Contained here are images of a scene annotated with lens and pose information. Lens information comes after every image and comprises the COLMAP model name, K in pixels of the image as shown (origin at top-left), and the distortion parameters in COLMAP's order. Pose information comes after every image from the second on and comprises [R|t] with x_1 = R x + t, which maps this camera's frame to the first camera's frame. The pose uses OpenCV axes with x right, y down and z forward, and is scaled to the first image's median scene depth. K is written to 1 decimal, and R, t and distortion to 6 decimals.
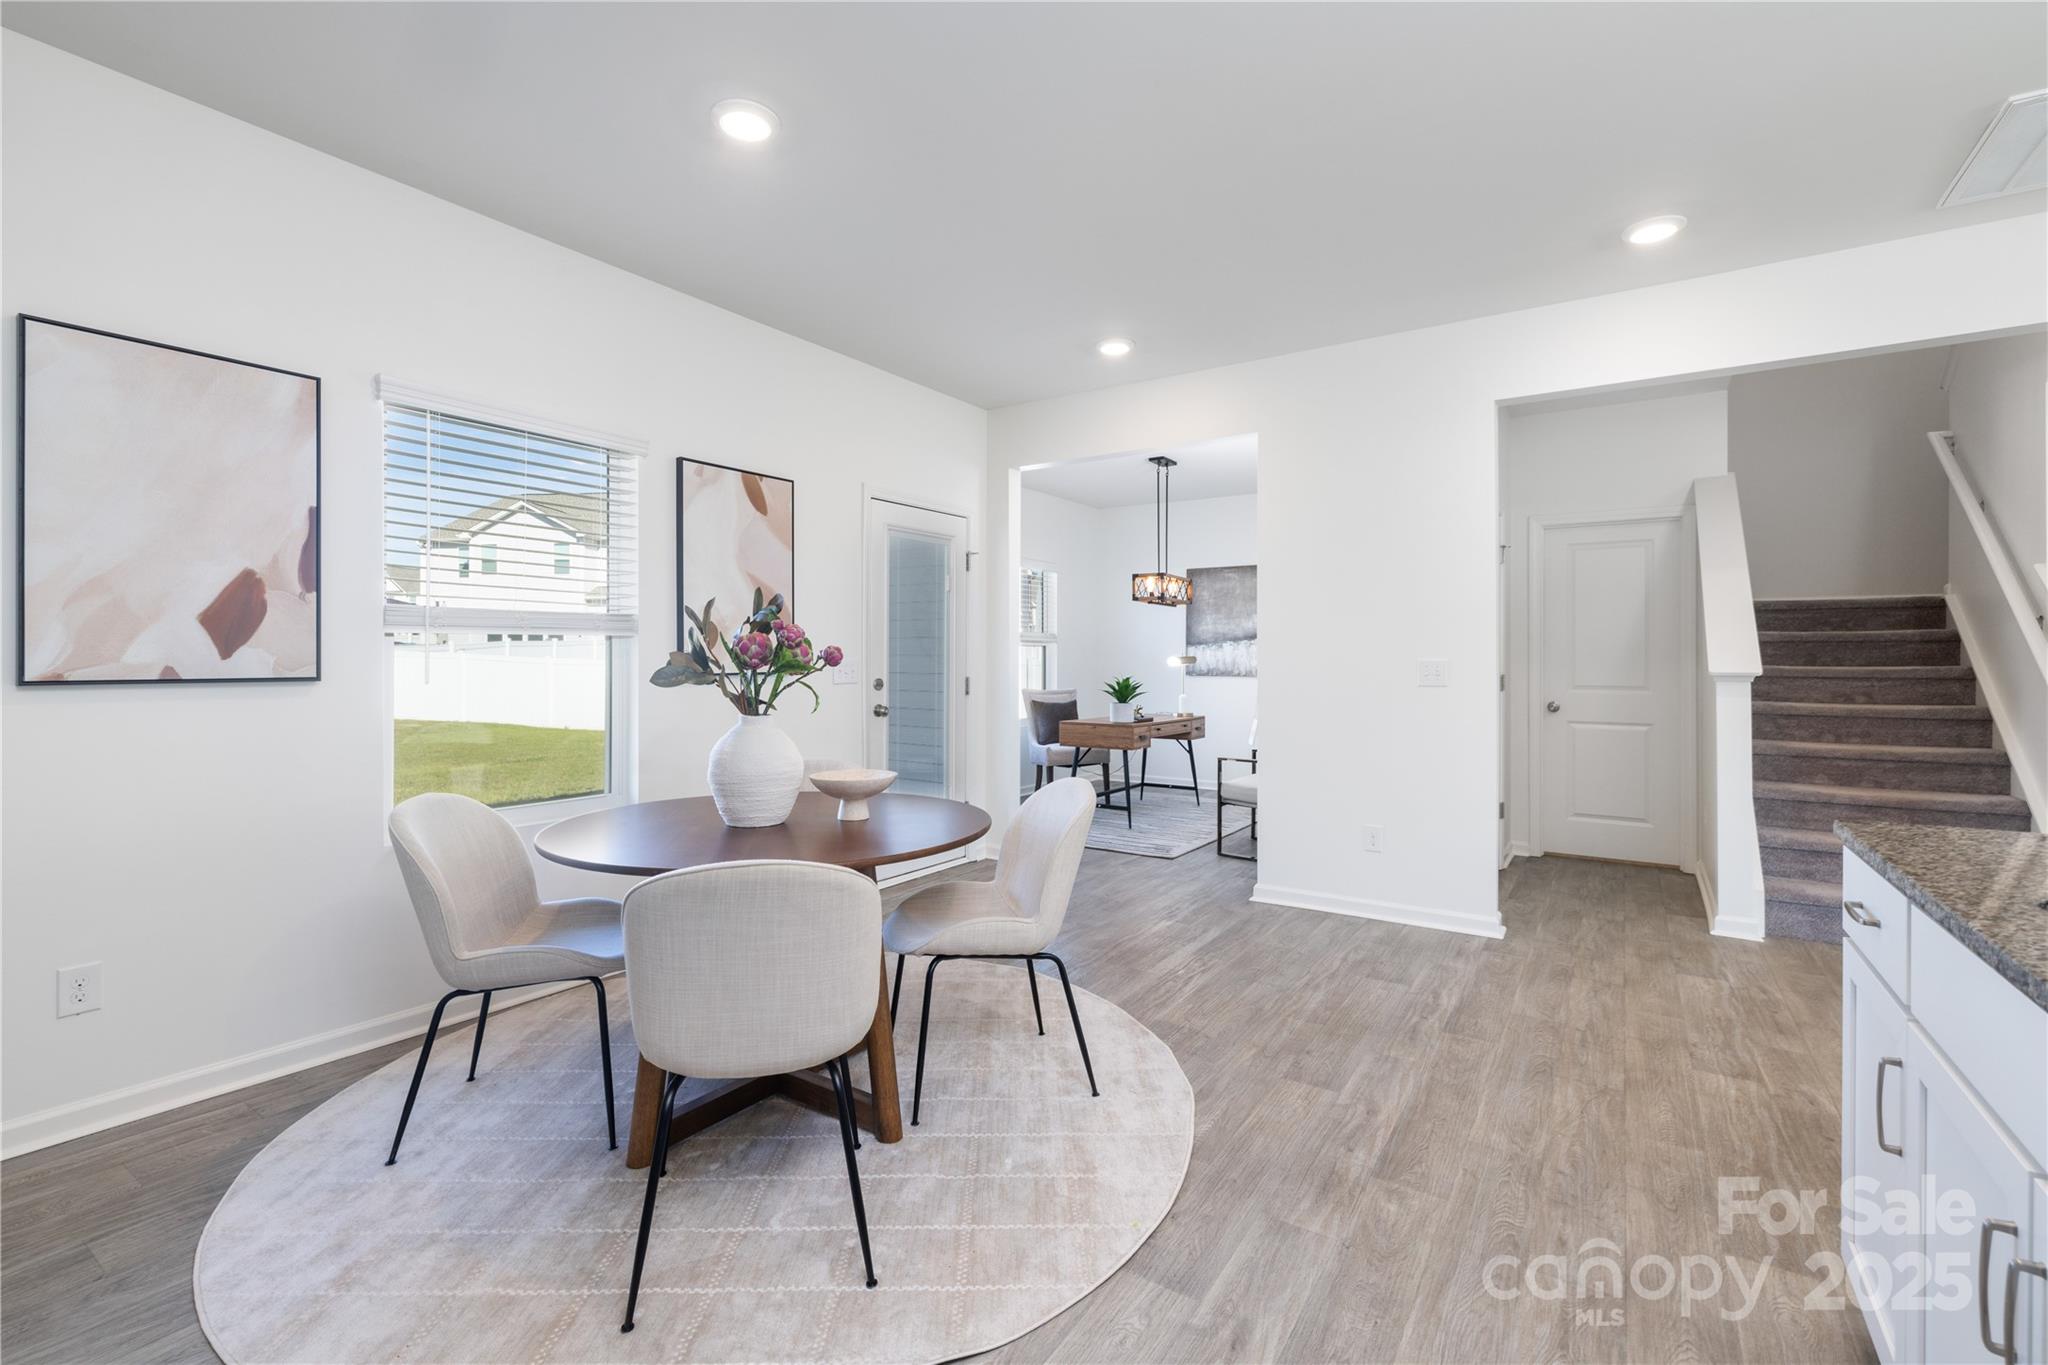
lens RADIAL K [[904.6, 0, 1032.1], [0, 904.6, 660.4], [0, 0, 1]] dist [-0.002867, -0.000479]
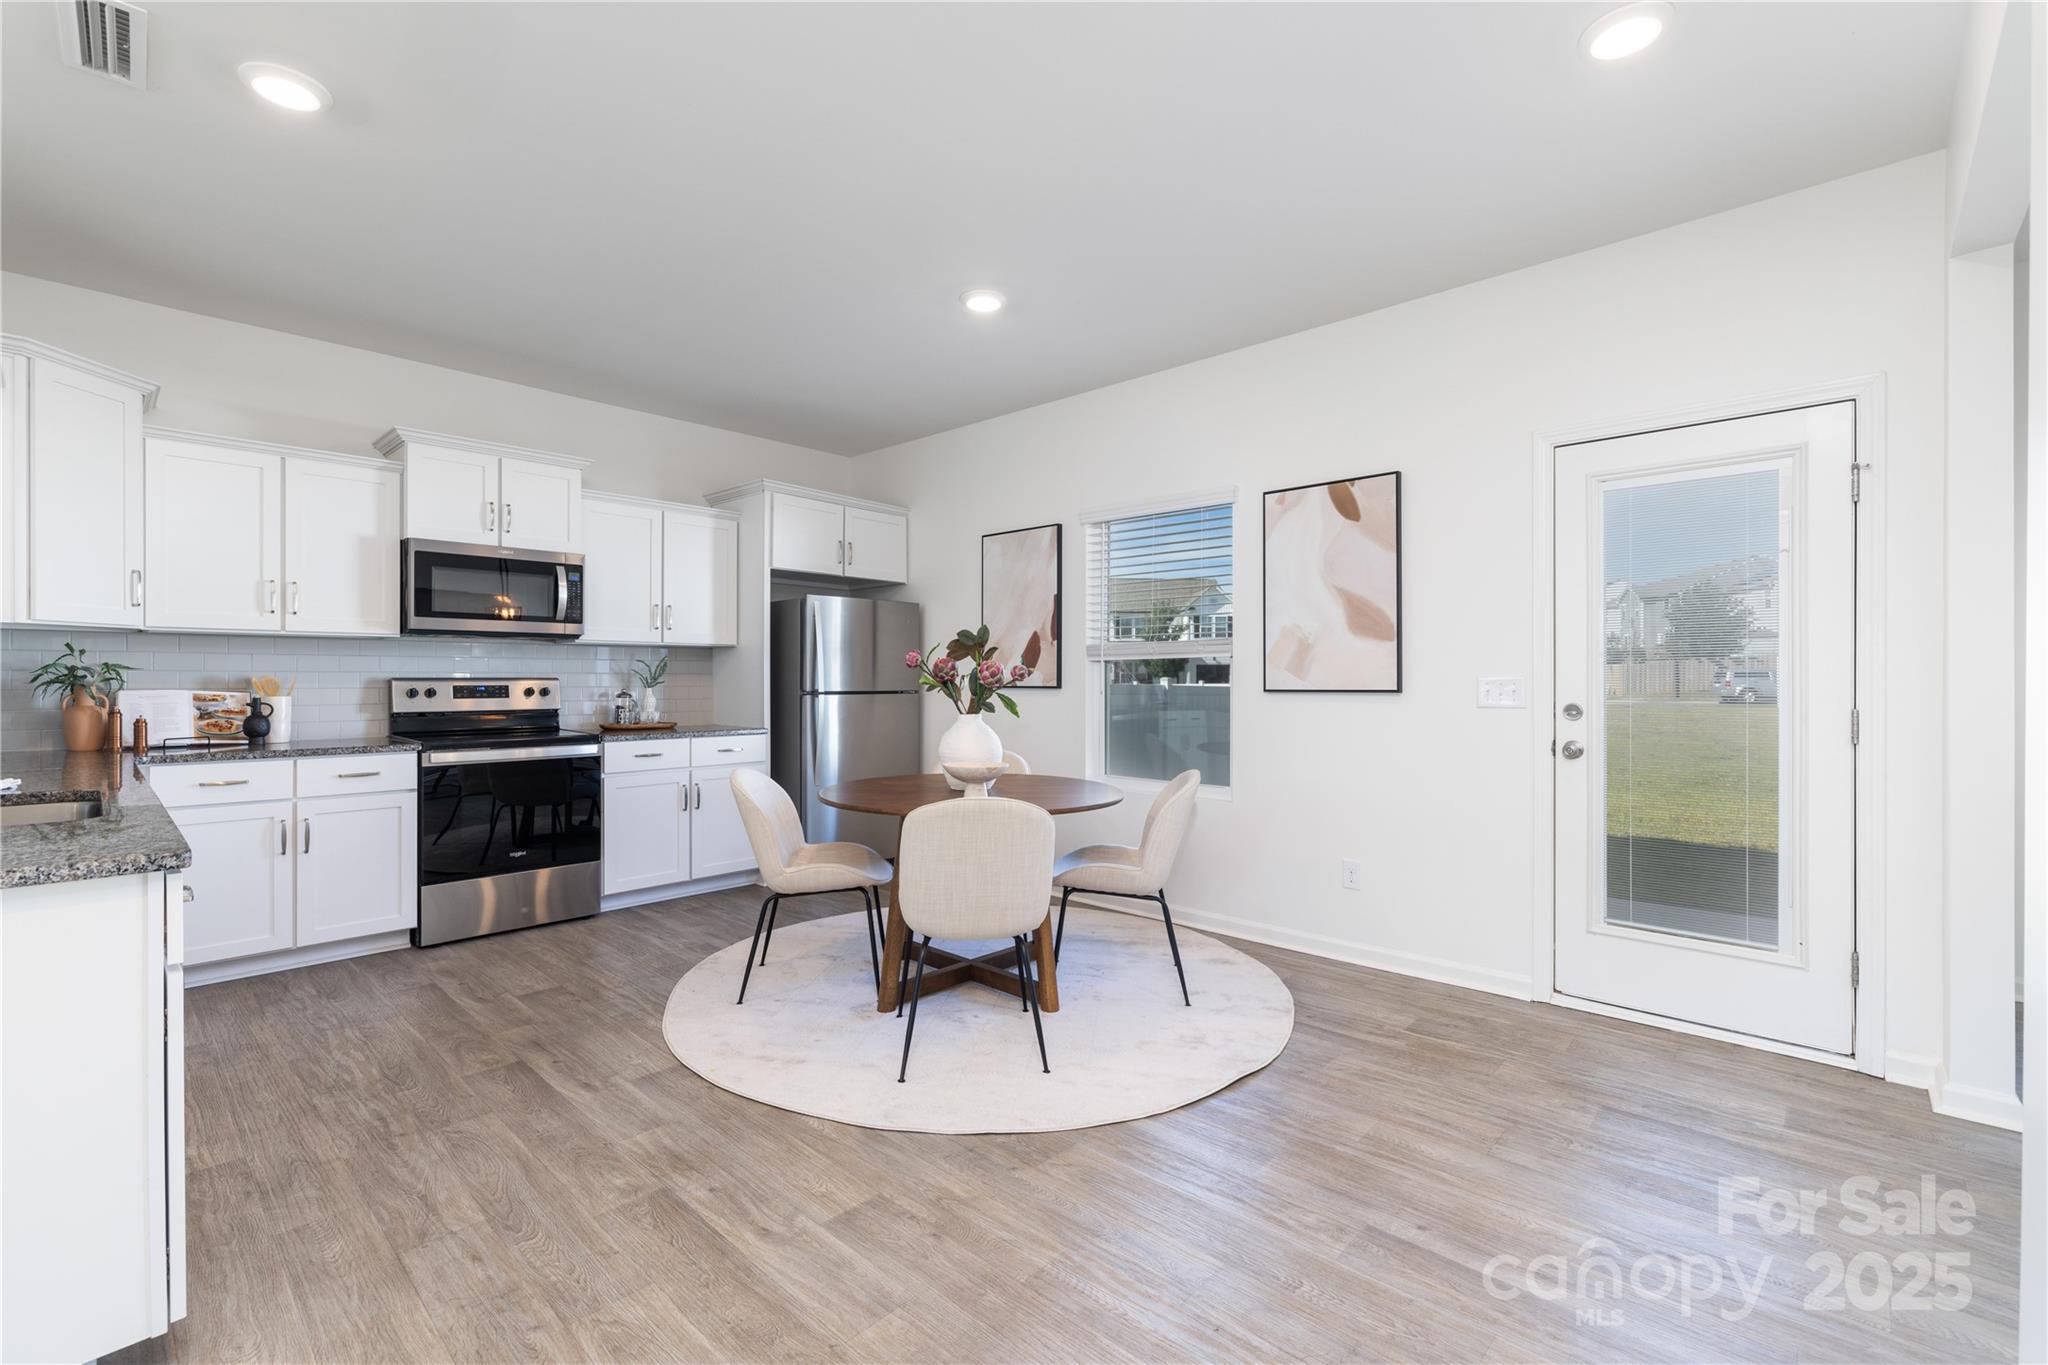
lens RADIAL K [[887.0, 0, 1017.4], [0, 887.0, 690.5], [0, 0, 1]] dist [-0.001617, -0.000228]
pose [[-0.175314, 0.014495, -0.984406, 1.004459], [0.000448, 0.999893, 0.014643, 0.000323], [0.984513, 0.002127, -0.175301, 1.228955]]
